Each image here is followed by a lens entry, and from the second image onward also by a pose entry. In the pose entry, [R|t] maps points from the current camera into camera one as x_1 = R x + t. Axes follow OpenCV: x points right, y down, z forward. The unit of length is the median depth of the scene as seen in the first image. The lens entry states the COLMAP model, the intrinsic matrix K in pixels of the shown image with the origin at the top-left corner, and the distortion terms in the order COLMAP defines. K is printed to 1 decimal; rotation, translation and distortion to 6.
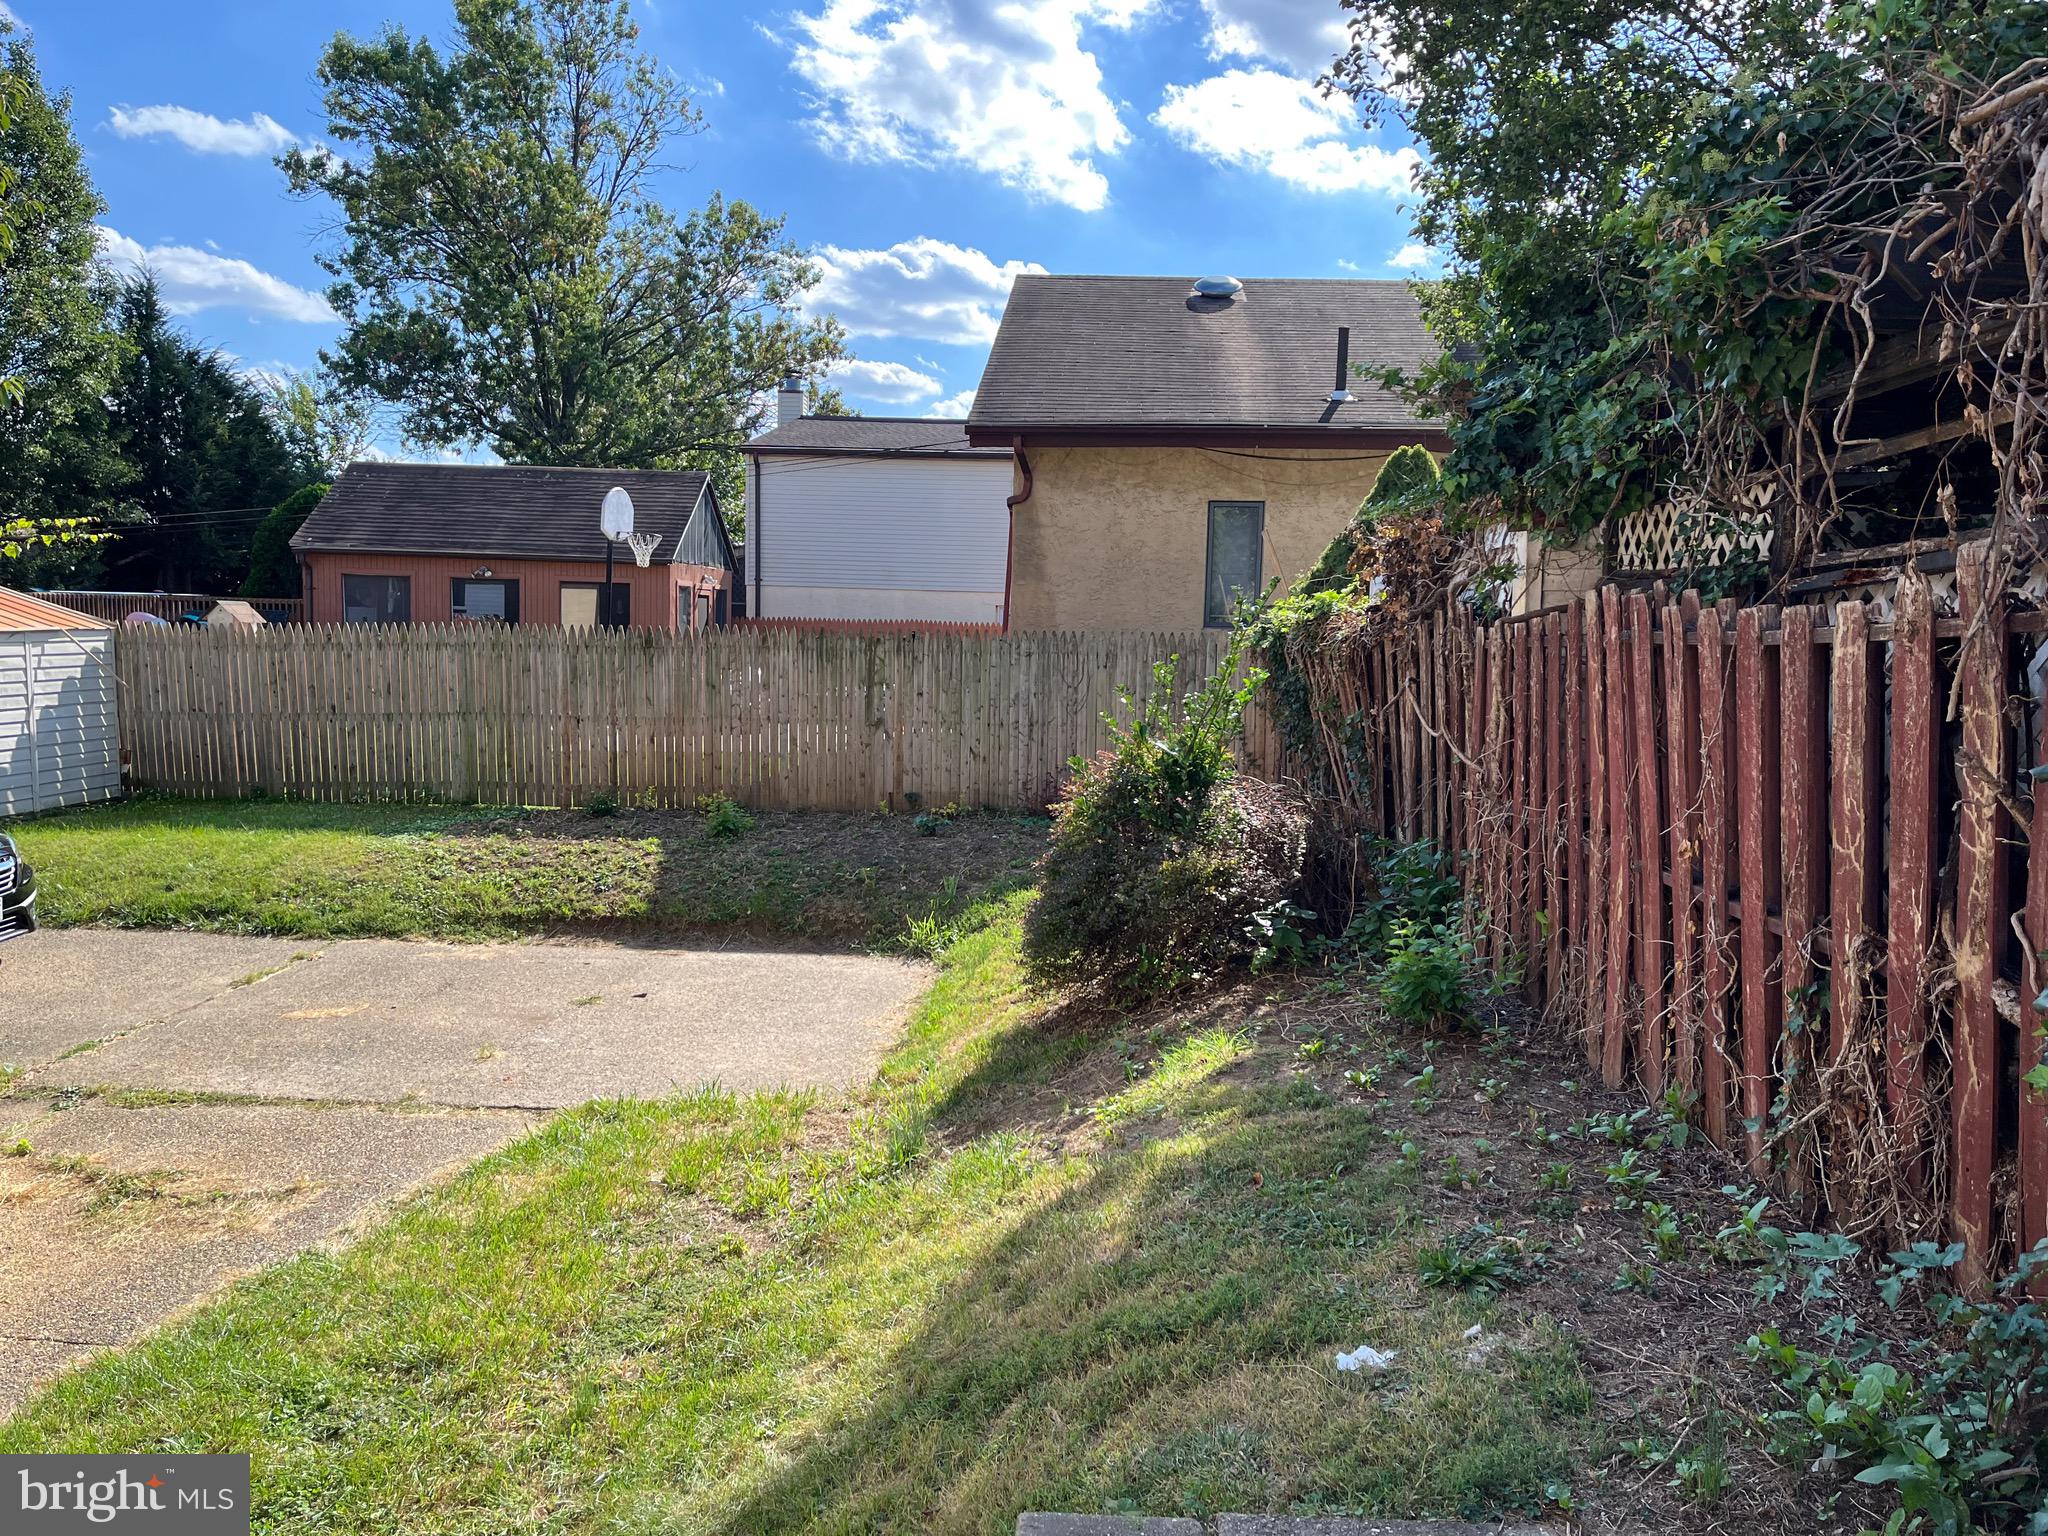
lens RADIAL K [[1555.1, 0, 1024.0], [0, 1555.1, 768.0], [0, 0, 1]] dist [0.084359, -0.113465]
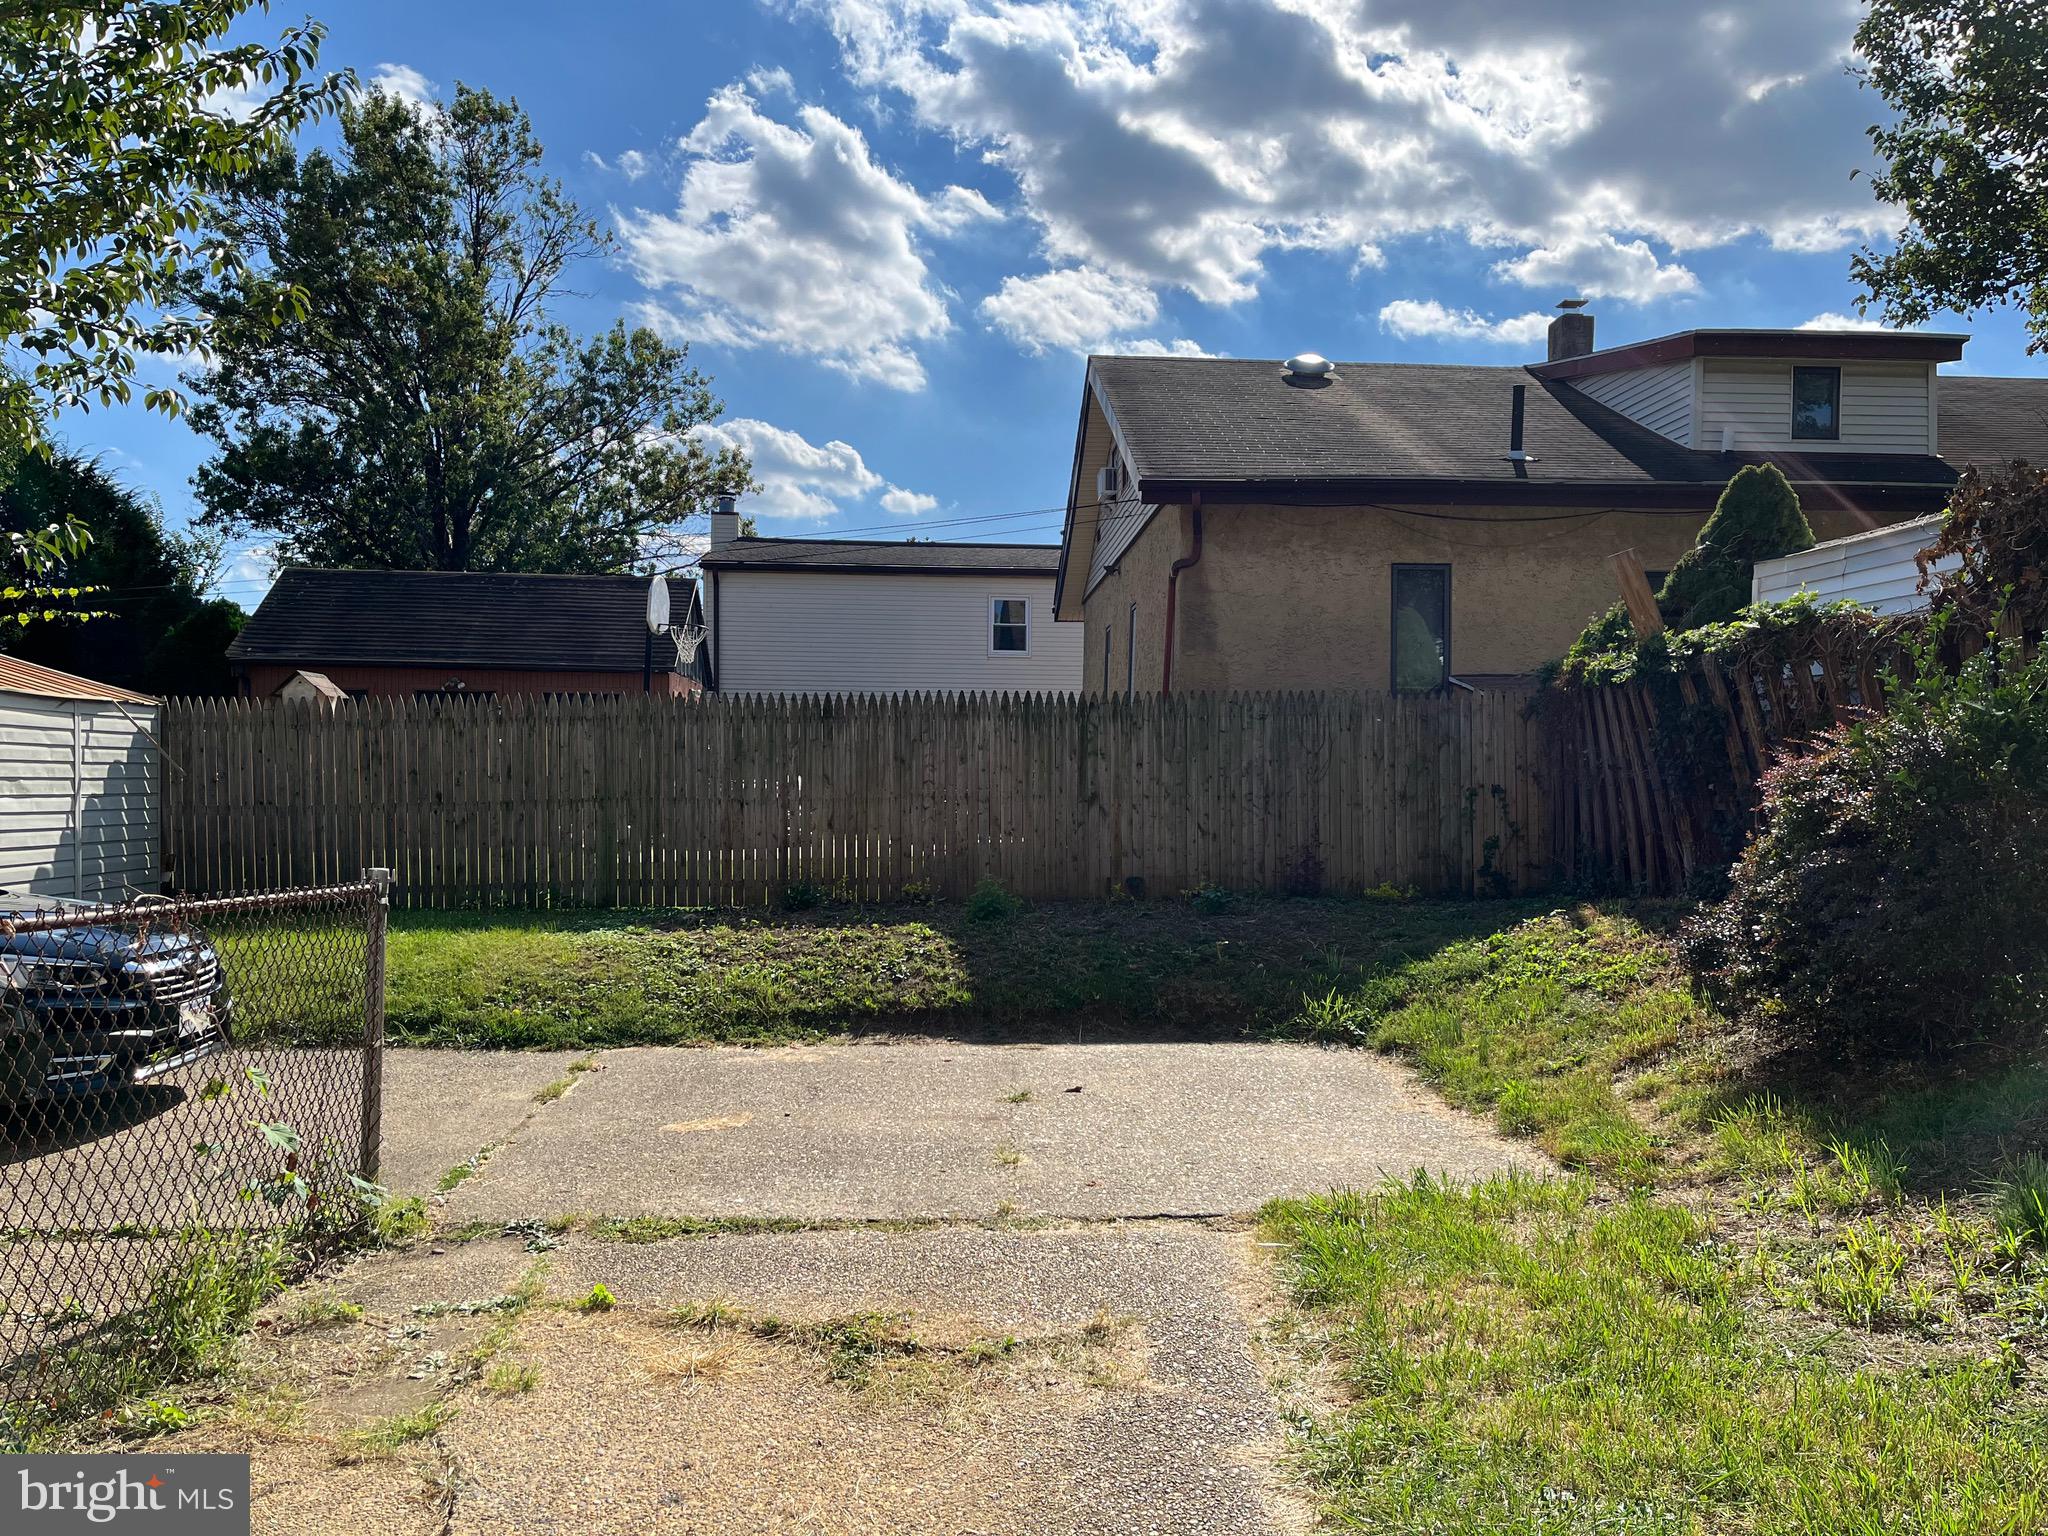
lens RADIAL K [[1555.1, 0, 1024.0], [0, 1555.1, 768.0], [0, 0, 1]] dist [0.084359, -0.113465]
pose [[0.991283, -0.015667, 0.130814, -0.245603], [0.029112, 0.994408, -0.101512, 0.041684], [-0.128493, 0.104435, 0.986196, 0.138712]]
